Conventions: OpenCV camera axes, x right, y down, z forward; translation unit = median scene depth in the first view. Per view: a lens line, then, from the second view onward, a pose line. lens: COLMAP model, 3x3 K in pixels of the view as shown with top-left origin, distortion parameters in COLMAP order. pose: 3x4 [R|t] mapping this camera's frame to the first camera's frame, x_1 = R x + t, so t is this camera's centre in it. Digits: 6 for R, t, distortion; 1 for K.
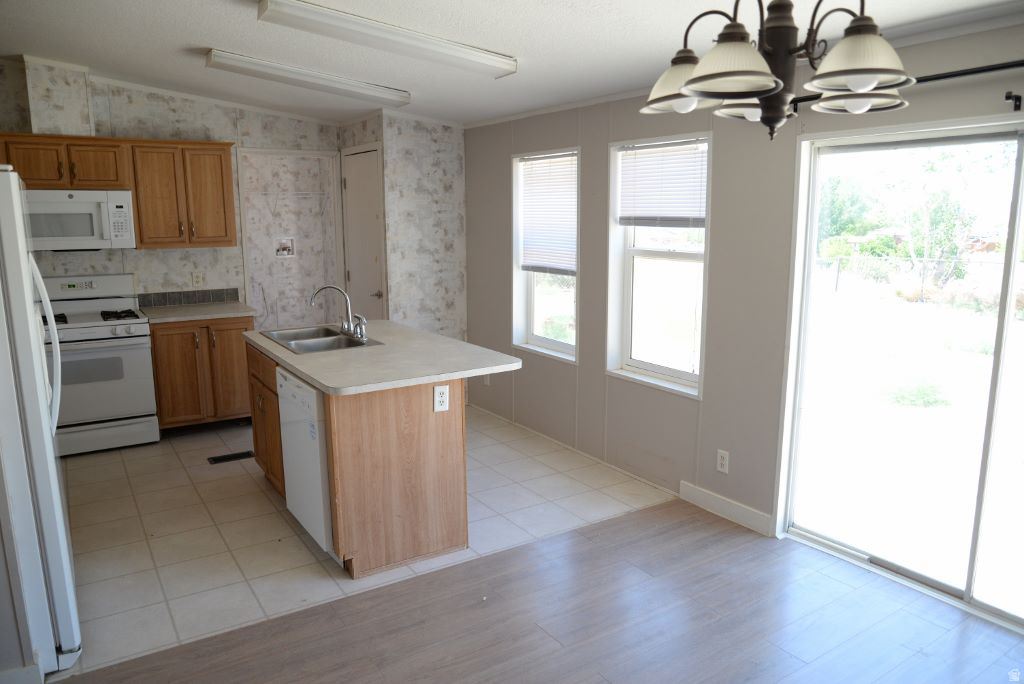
lens RADIAL K [[710.6, 0, 511.1], [0, 710.6, 347.0], [0, 0, 1]] dist [-0.074717, 0.035240]
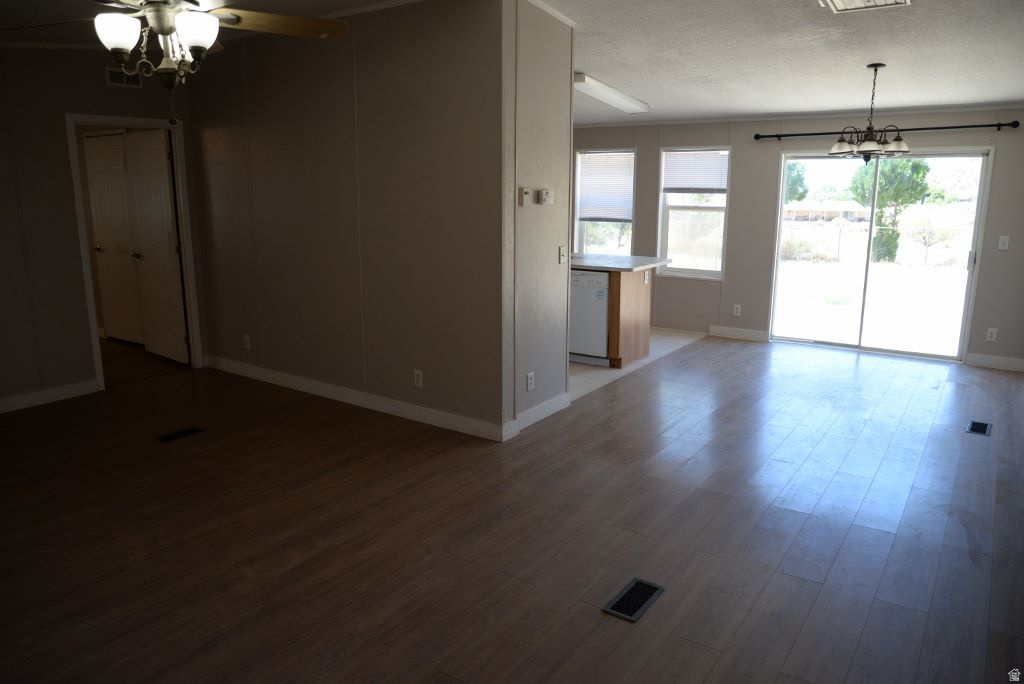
lens RADIAL K [[709.4, 0, 510.6], [0, 709.4, 346.9], [0, 0, 1]] dist [-0.074079, 0.032666]
pose [[0.928687, -0.078986, 0.362355, -0.914152], [0.065032, 0.996601, 0.050569, 0.107859], [-0.365118, -0.023398, 0.930667, -0.560645]]
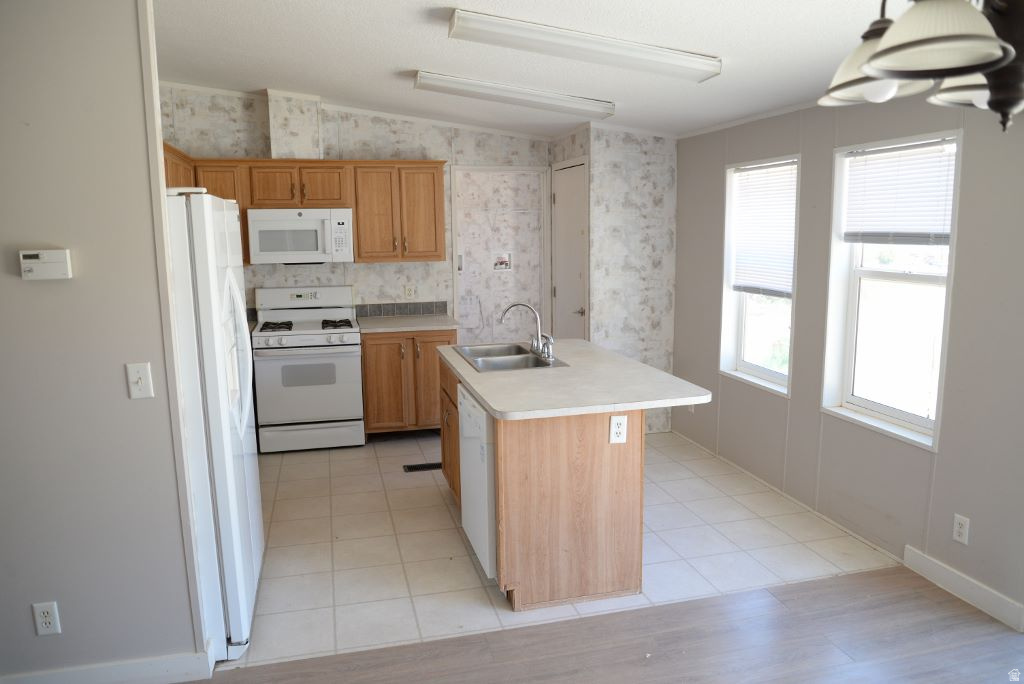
lens RADIAL K [[710.6, 0, 511.1], [0, 710.6, 347.0], [0, 0, 1]] dist [-0.074717, 0.035240]
pose [[0.947345, 0.043448, -0.317254, 0.043858], [-0.049473, 0.998715, -0.010956, -0.013425], [0.316371, 0.026075, 0.948277, 0.058438]]
